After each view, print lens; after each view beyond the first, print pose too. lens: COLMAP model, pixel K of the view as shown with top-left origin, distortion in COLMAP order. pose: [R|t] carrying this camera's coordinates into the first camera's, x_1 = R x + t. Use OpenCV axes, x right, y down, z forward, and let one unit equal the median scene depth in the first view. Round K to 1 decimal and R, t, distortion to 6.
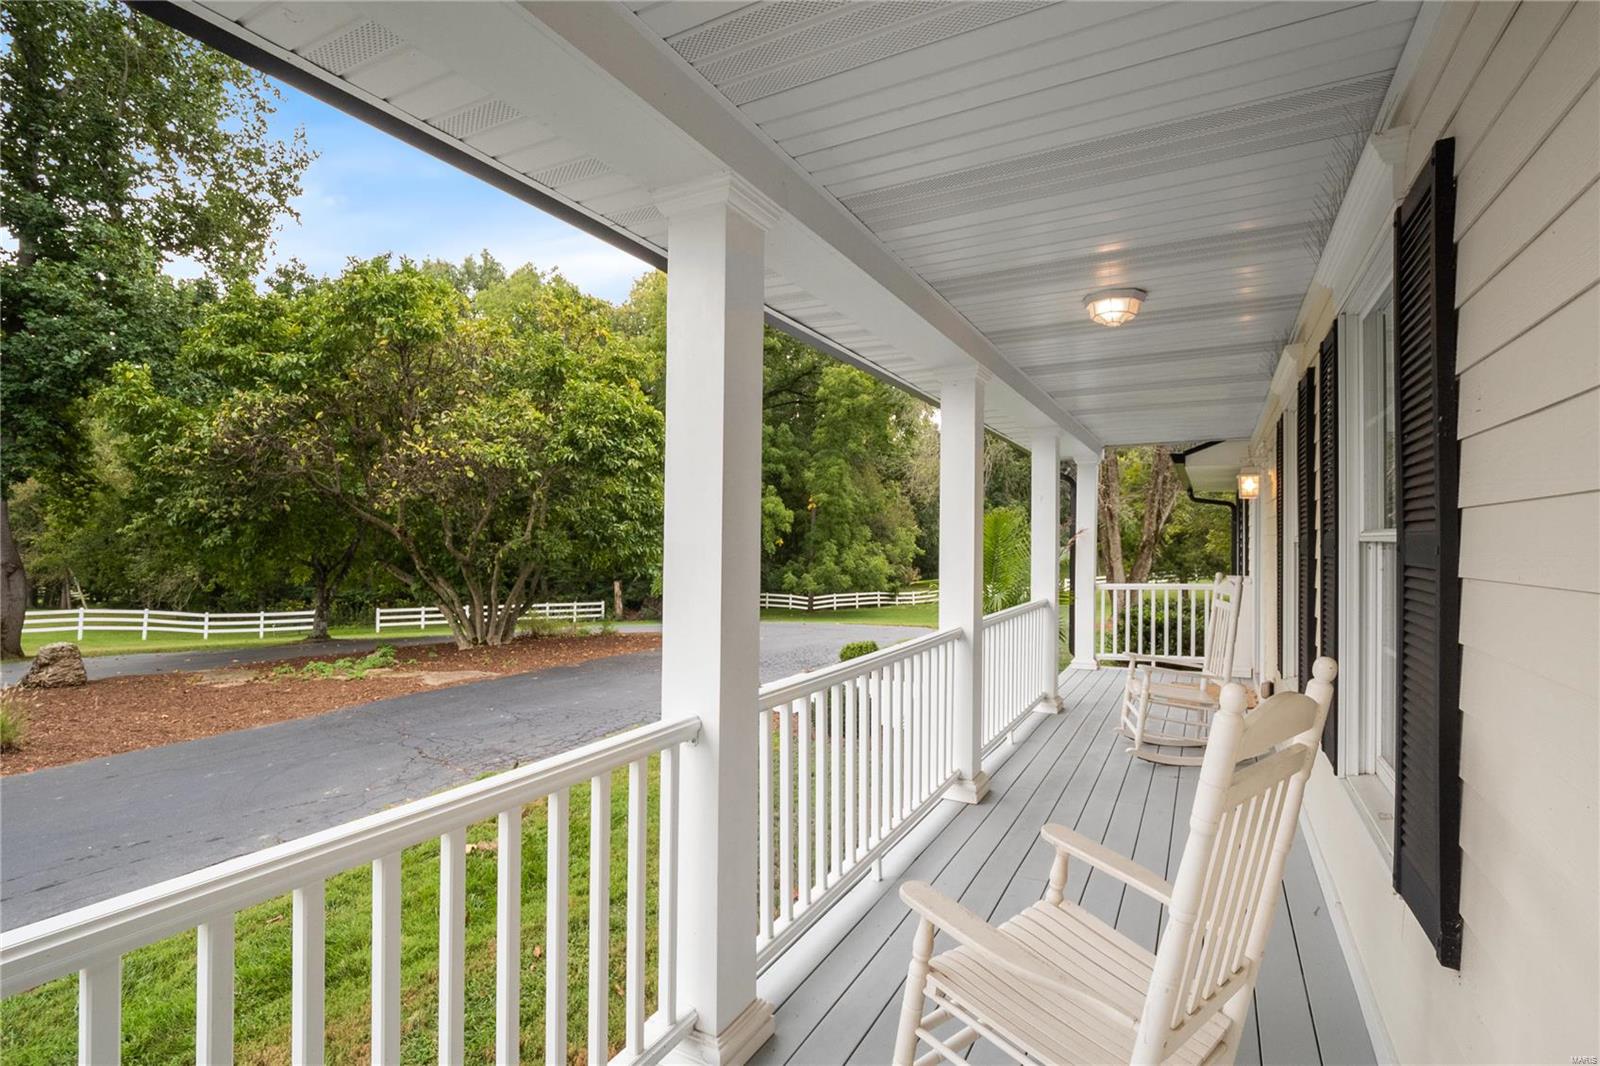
lens RADIAL K [[758.5, 0, 796.4], [0, 758.5, 525.5], [0, 0, 1]] dist [-0.003217, -0.001289]
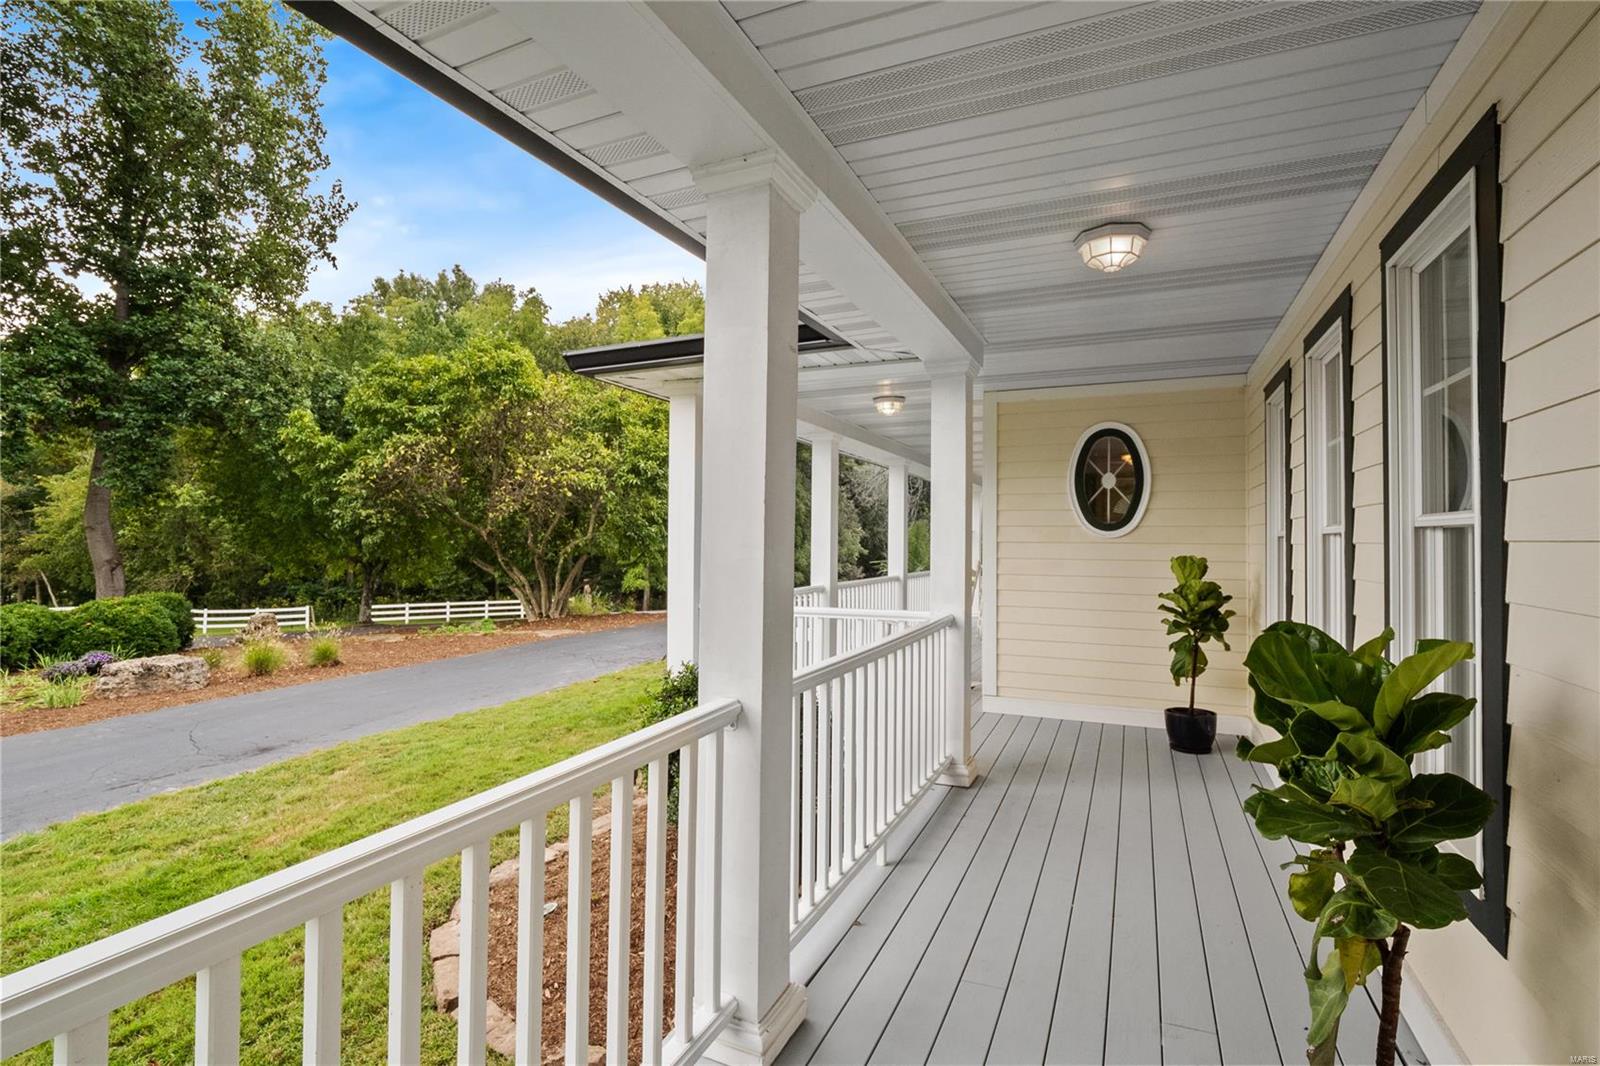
lens RADIAL K [[758.5, 0, 796.4], [0, 758.5, 525.5], [0, 0, 1]] dist [-0.003217, -0.001289]
pose [[0.997125, 0.000417, 0.075773, -0.076142], [-0.000273, 0.999998, -0.001905, -0.002852], [-0.075774, 0.001879, 0.997123, -0.367396]]
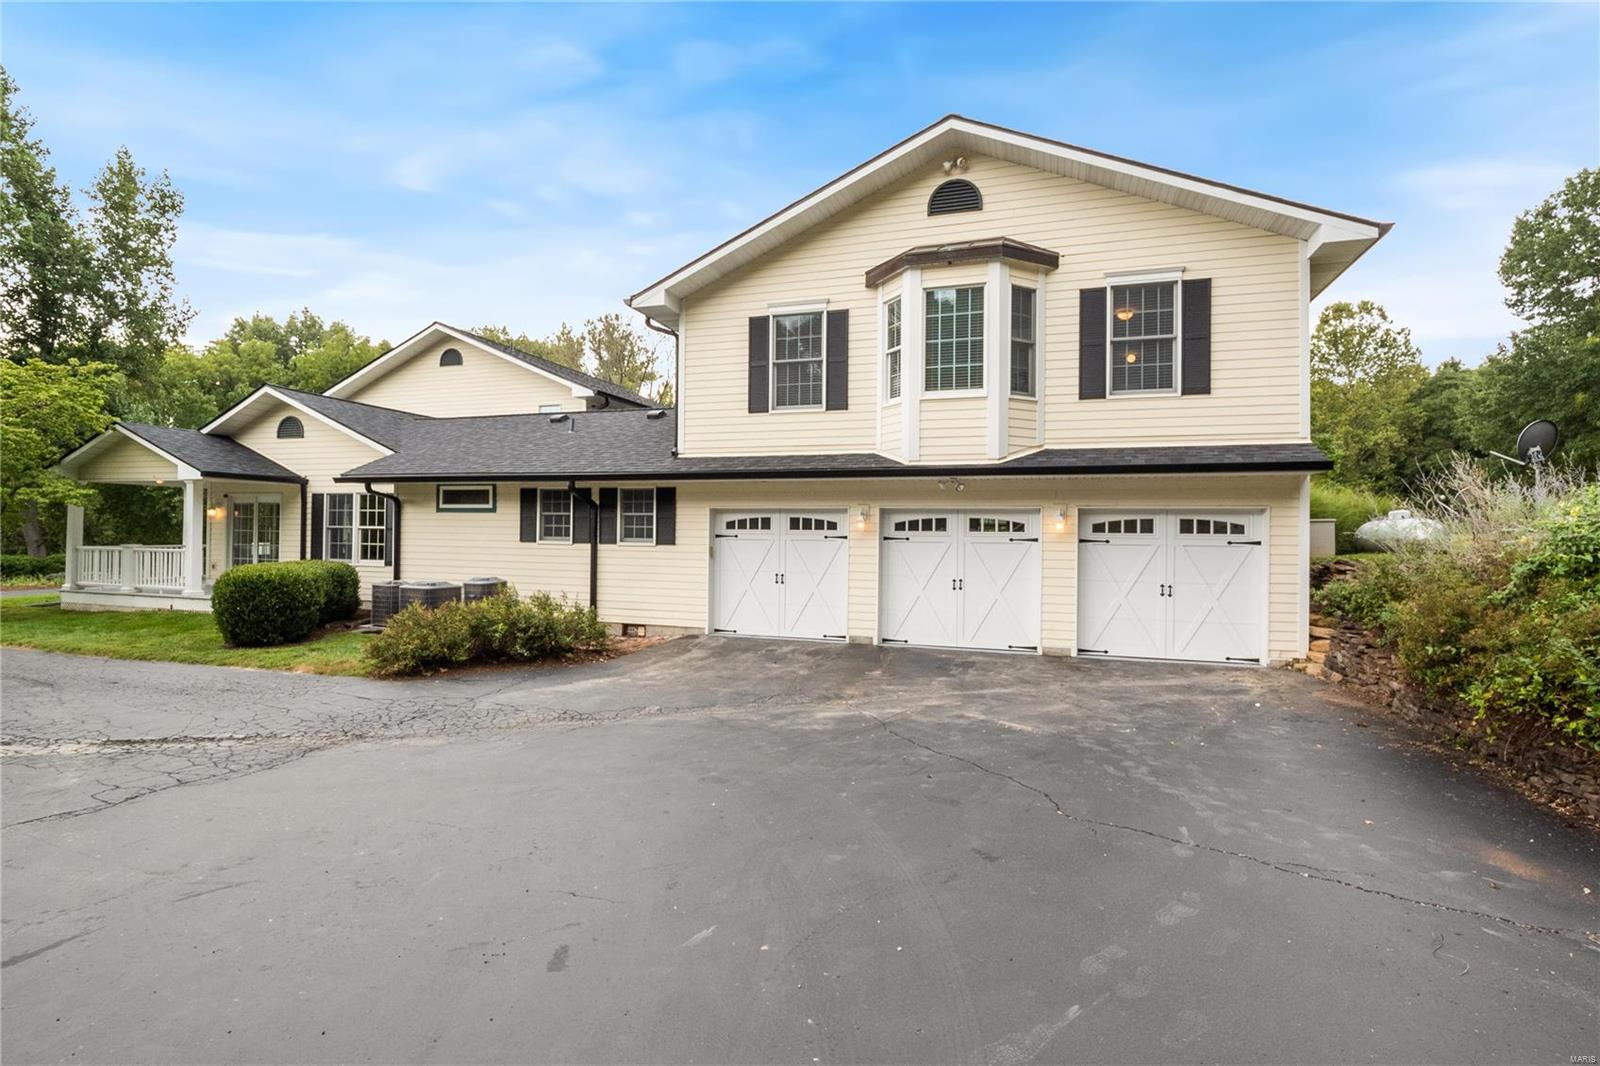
lens RADIAL K [[758.5, 0, 796.4], [0, 758.5, 525.5], [0, 0, 1]] dist [-0.003217, -0.001289]
pose [[0.985457, 0.001739, 0.169918, 0.829498], [-0.004463, 0.999868, 0.015650, -0.043787], [-0.169869, -0.016181, 0.985334, -1.814469]]
